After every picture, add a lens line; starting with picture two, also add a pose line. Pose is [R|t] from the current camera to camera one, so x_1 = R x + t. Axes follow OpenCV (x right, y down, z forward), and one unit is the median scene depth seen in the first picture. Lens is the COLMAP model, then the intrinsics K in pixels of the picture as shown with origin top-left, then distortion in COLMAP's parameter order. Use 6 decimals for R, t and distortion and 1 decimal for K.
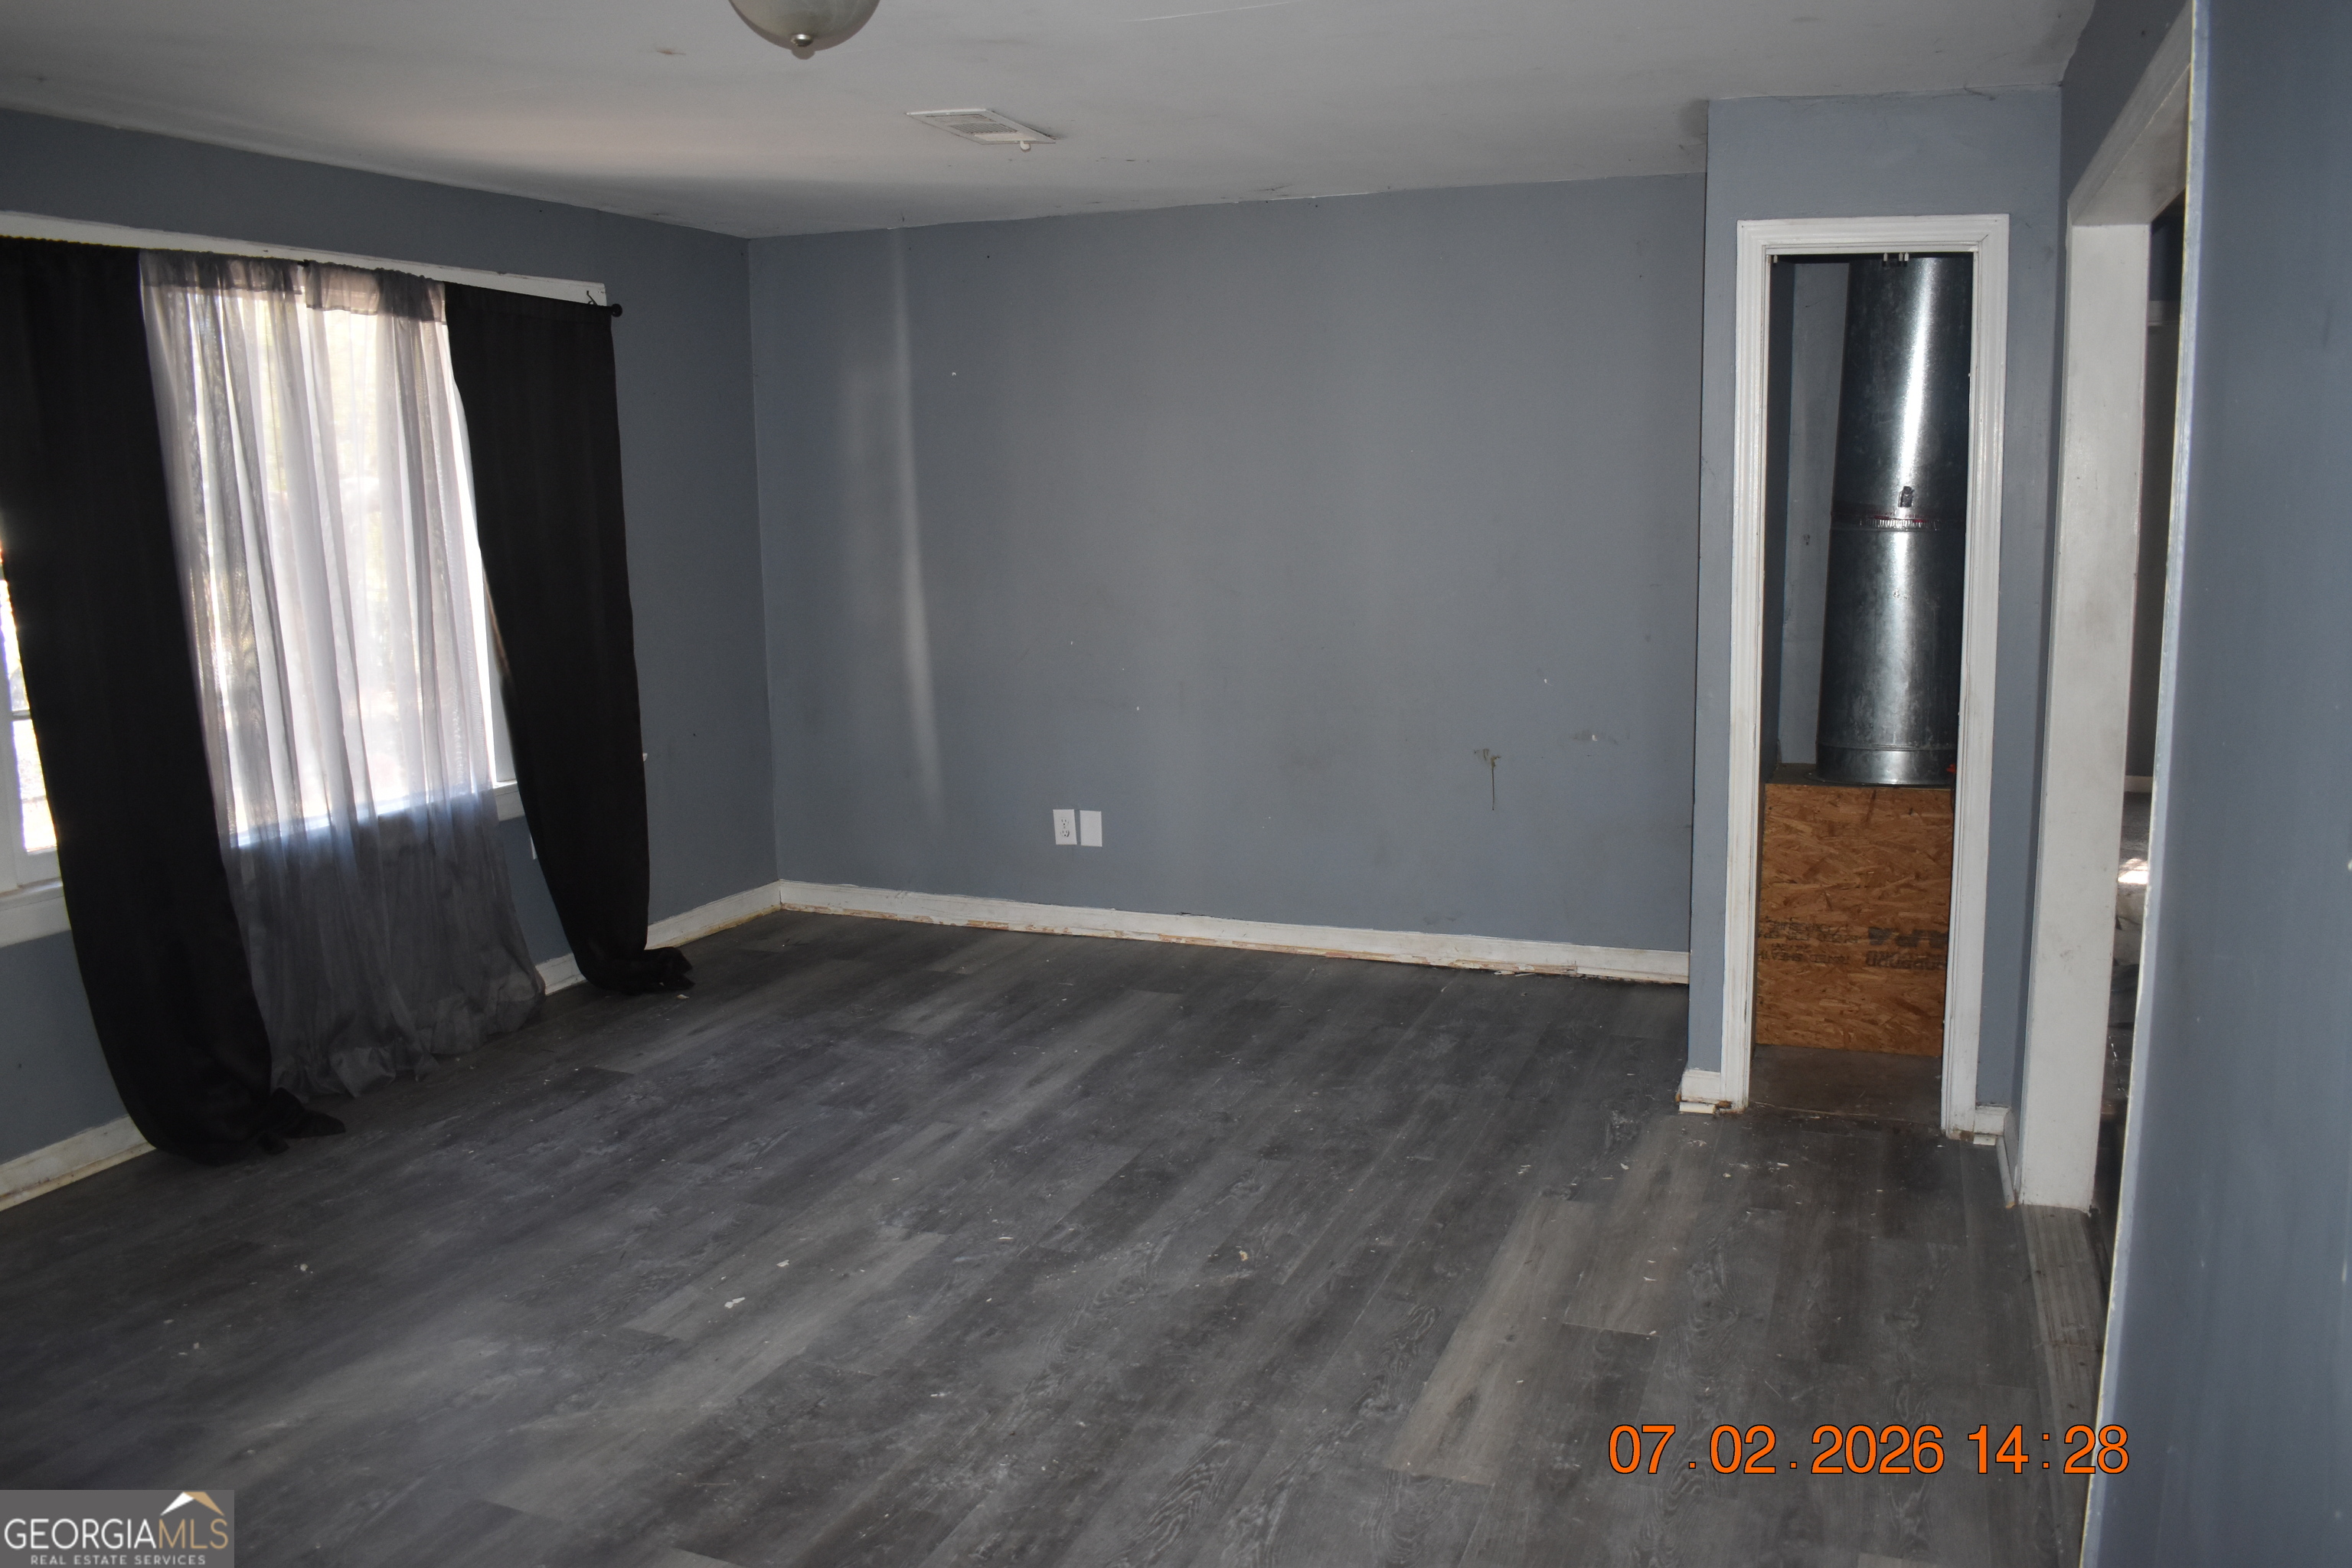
lens RADIAL K [[1864.1, 0, 1176.0], [0, 1864.1, 784.0], [0, 0, 1]] dist [-0.226592, -0.000837]
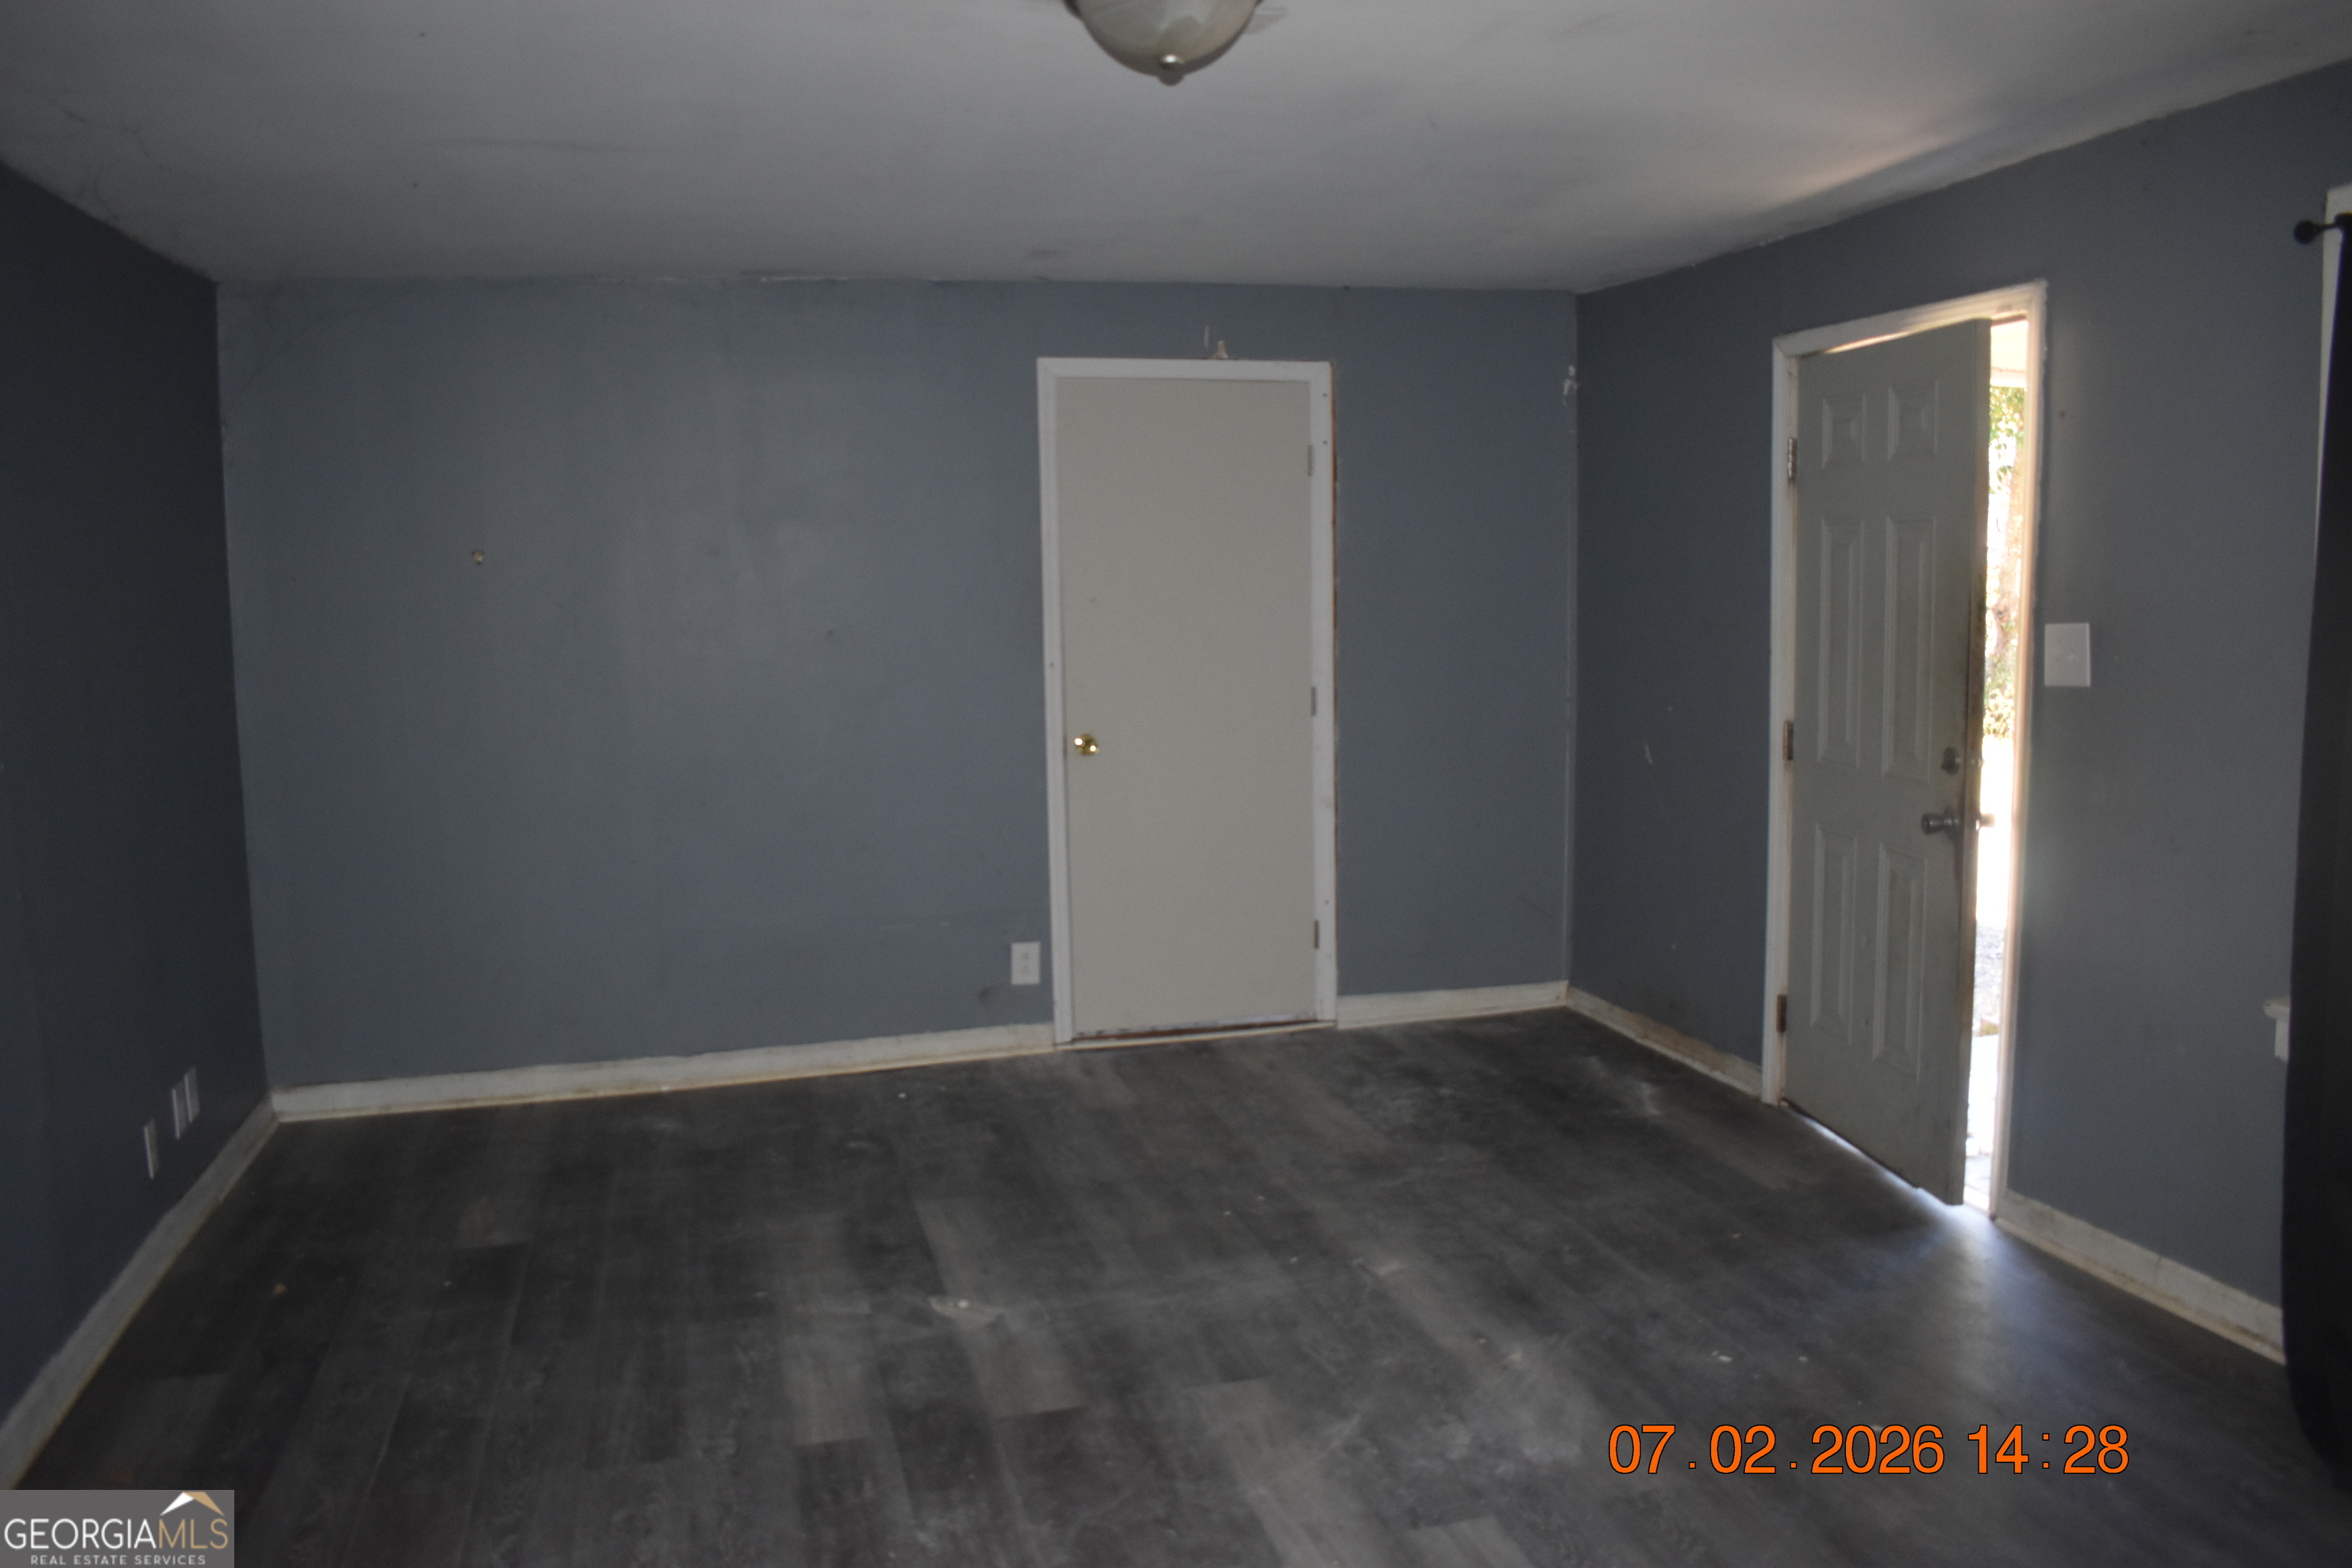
lens RADIAL K [[1833.4, 0, 1176.0], [0, 1833.4, 784.0], [0, 0, 1]] dist [-0.001181, -0.001111]
pose [[-0.813373, 0.102462, -0.572648, 0.320598], [-0.043206, 0.971008, 0.235108, -0.272825], [0.580135, 0.215973, -0.785366, 1.690304]]
